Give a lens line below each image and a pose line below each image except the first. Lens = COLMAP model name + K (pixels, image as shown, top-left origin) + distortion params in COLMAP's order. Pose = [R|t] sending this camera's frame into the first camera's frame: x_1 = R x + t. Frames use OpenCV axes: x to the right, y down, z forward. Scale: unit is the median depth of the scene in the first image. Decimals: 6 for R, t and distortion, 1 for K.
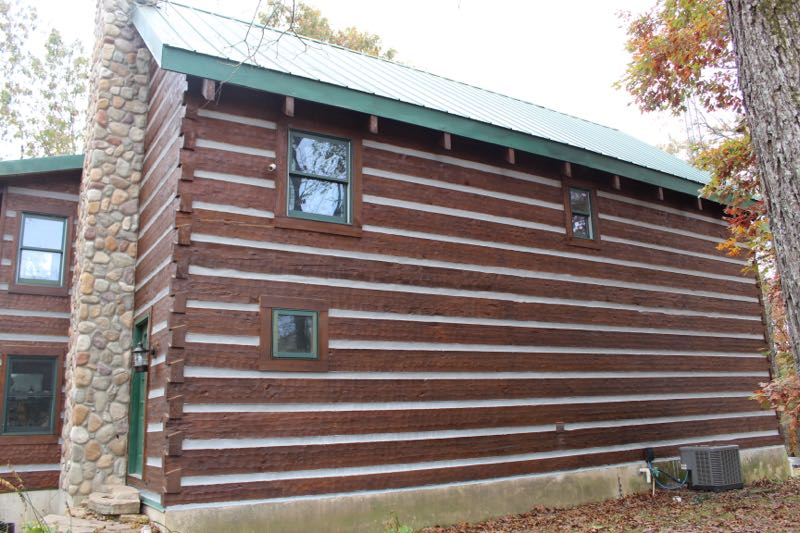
lens RADIAL K [[669.9, 0, 400.0], [0, 669.9, 266.5], [0, 0, 1]] dist [-0.145996, 0.118899]
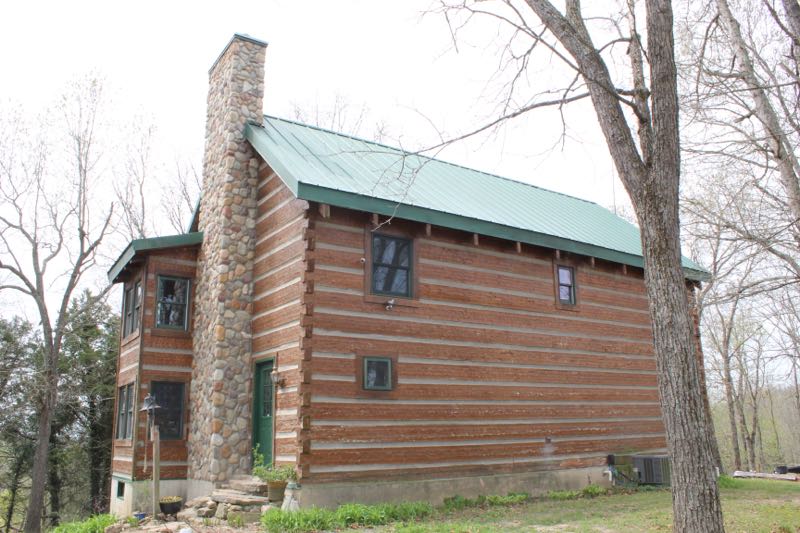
lens RADIAL K [[669.9, 0, 400.0], [0, 669.9, 266.5], [0, 0, 1]] dist [-0.145996, 0.118899]
pose [[0.999161, 0.025644, 0.031943, -0.137674], [-0.024875, 0.999397, -0.024238, -0.090136], [-0.032545, 0.023423, 0.999196, -0.436811]]
